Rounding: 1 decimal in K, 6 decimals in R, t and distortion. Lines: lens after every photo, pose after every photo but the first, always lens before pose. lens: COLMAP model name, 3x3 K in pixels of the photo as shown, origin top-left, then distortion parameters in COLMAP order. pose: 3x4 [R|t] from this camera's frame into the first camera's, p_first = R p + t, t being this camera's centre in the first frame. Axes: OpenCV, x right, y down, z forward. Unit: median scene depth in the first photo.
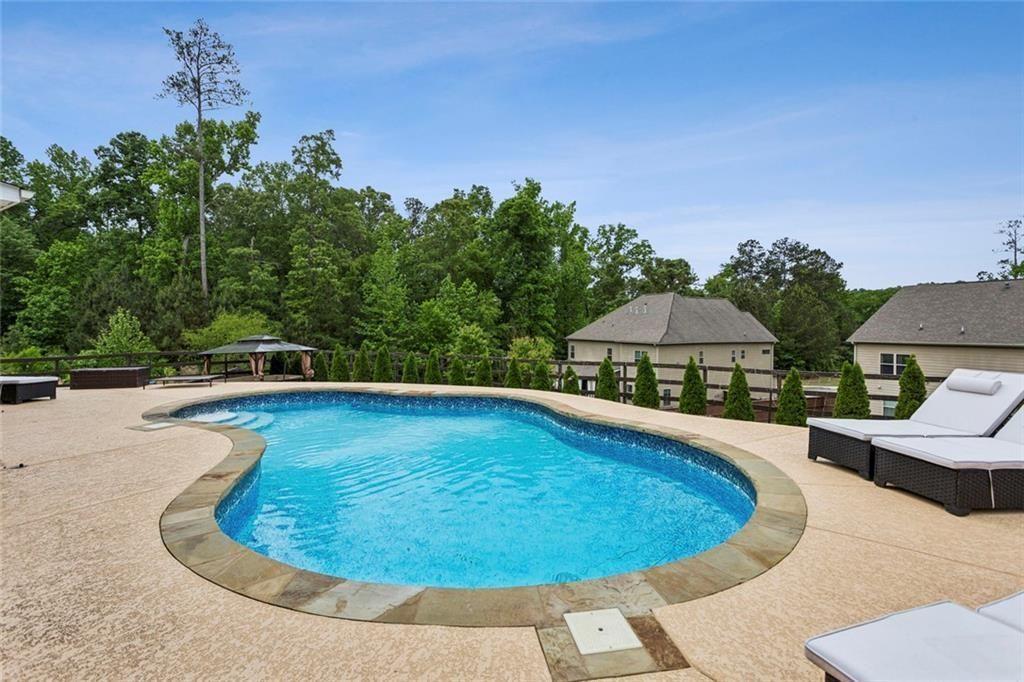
lens RADIAL K [[490.7, 0, 507.5], [0, 490.7, 334.0], [0, 0, 1]] dist [0.005088, 0.001379]
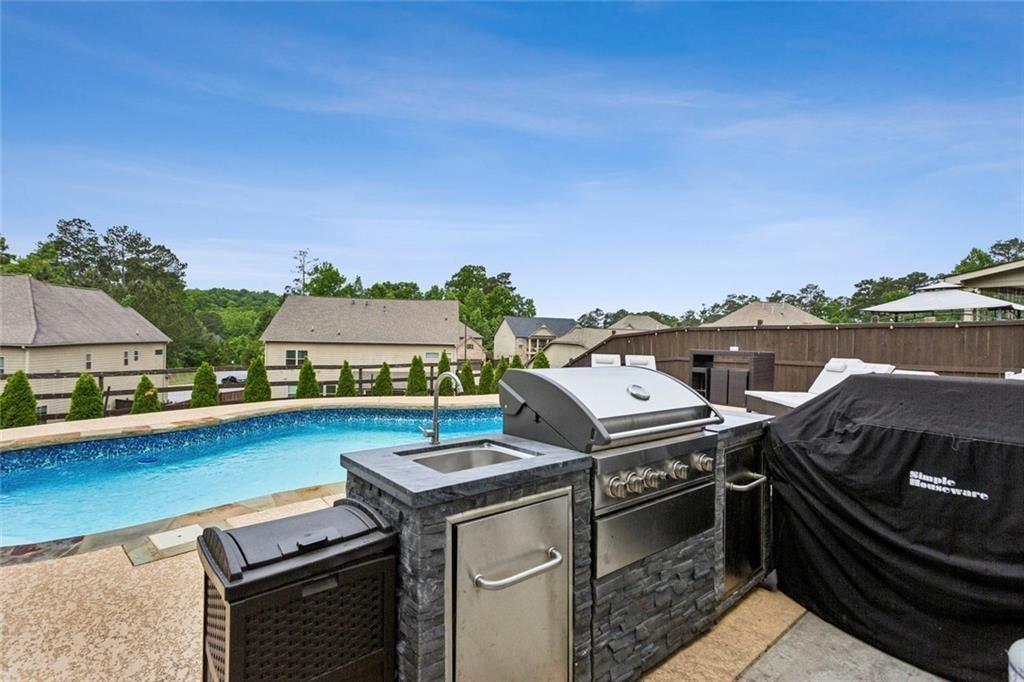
lens RADIAL K [[490.7, 0, 508.1], [0, 490.7, 341.0], [0, 0, 1]] dist [0.005088, 0.001379]
pose [[0.239501, -0.011268, 0.970831, -0.236394], [-0.009263, 0.999861, 0.013891, -0.003891], [-0.970852, -0.012320, 0.239363, 0.142180]]
